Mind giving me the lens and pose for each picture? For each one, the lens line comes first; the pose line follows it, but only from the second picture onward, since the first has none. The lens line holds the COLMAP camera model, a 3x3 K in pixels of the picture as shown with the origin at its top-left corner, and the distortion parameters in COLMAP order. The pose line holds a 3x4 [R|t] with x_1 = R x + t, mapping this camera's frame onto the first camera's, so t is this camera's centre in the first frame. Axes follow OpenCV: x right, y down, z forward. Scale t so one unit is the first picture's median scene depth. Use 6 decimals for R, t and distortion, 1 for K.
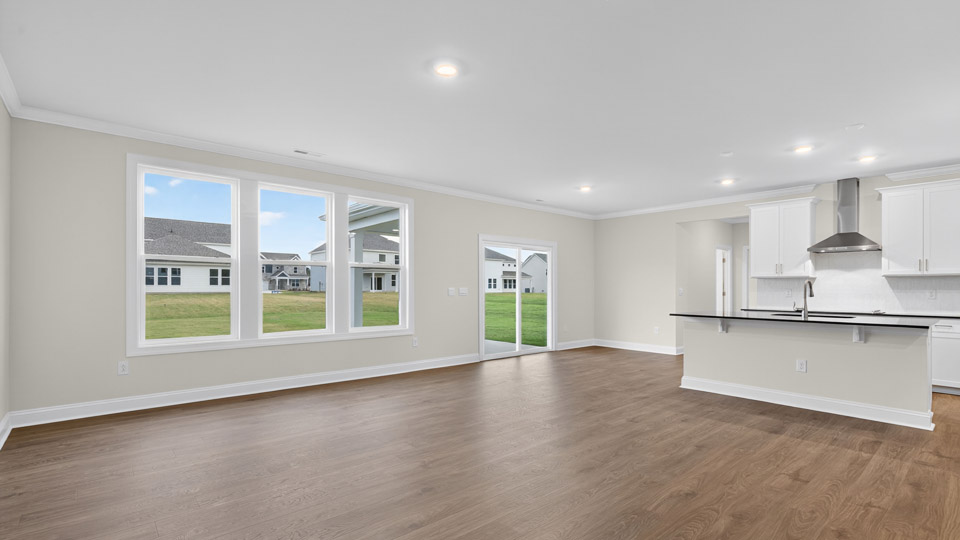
lens RADIAL K [[440.0, 0, 490.2], [0, 440.0, 284.7], [0, 0, 1]] dist [0.001760, 0.000697]
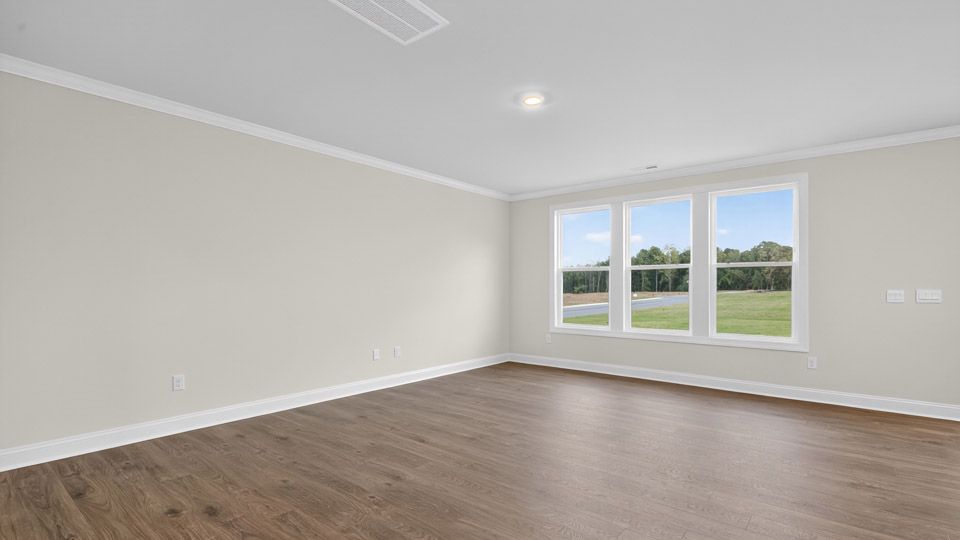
lens RADIAL K [[440.0, 0, 491.4], [0, 440.0, 293.0], [0, 0, 1]] dist [0.001760, 0.000697]
pose [[0.156498, 0.008462, -0.987642, 0.481970], [0.005855, 0.999938, 0.009495, 0.001332], [0.987661, -0.007268, 0.156439, 0.339529]]
